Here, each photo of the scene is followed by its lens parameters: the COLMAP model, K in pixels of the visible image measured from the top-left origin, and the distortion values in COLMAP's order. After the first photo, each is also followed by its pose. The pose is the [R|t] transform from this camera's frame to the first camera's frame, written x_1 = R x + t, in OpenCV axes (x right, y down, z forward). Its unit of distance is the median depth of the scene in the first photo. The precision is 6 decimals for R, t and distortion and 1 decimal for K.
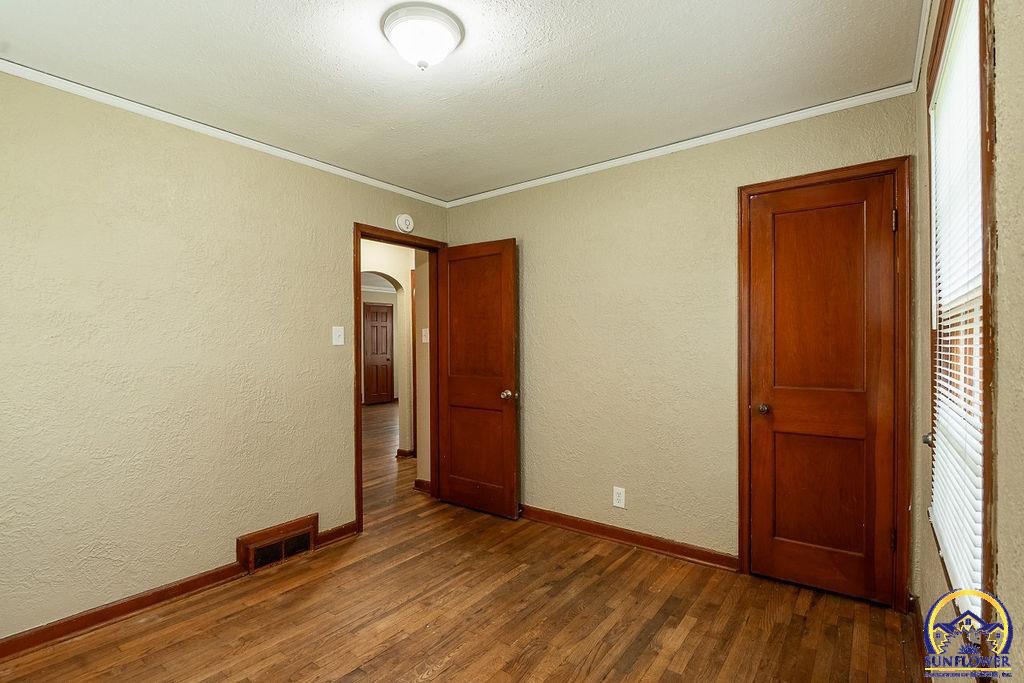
lens RADIAL K [[479.9, 0, 509.1], [0, 479.9, 346.0], [0, 0, 1]] dist [-0.003138, -0.000908]
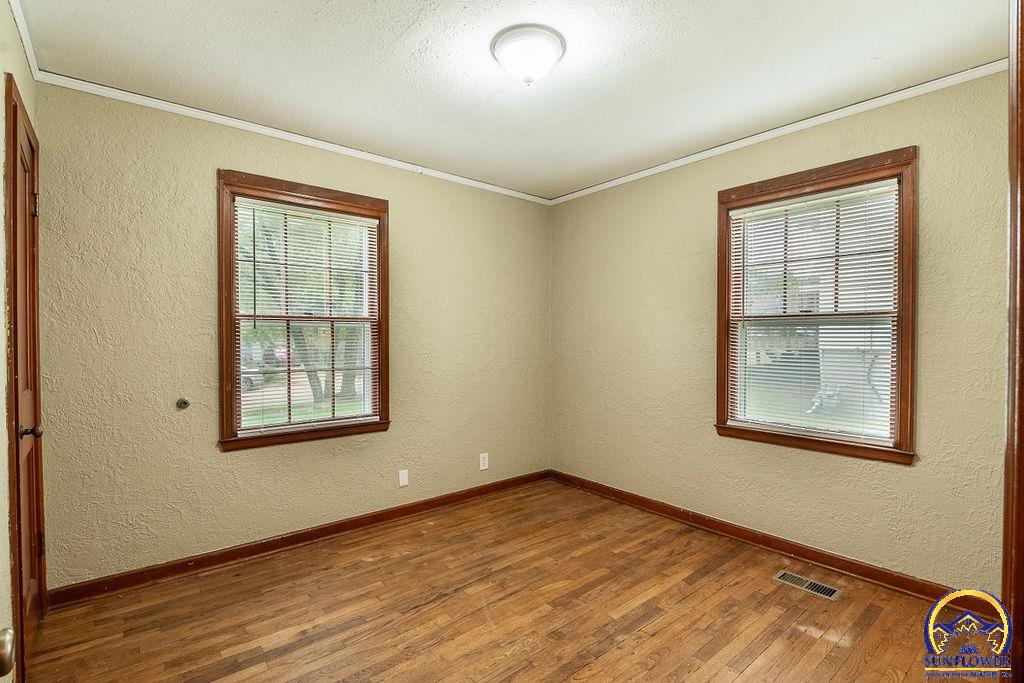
lens RADIAL K [[479.9, 0, 509.1], [0, 479.9, 346.0], [0, 0, 1]] dist [-0.003138, -0.000908]
pose [[-0.975167, 0.013031, 0.221087, -0.321047], [0.016996, 0.999727, 0.016043, 0.012649], [-0.220817, 0.019402, -0.975122, 1.754580]]
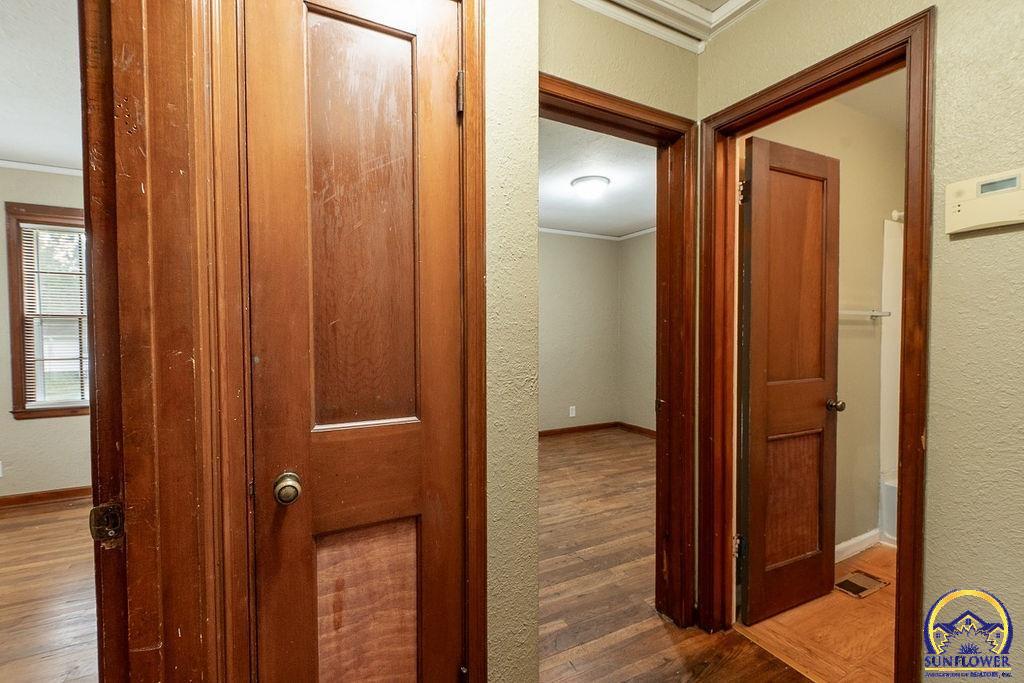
lens RADIAL K [[451.3, 0, 510.0], [0, 451.3, 346.8], [0, 0, 1]] dist [0.012638, -0.011182]
pose [[-0.906077, 0.006318, 0.423065, -0.602883], [0.018376, 0.999533, 0.024430, 0.022109], [-0.422713, 0.029910, -0.905770, 2.533850]]
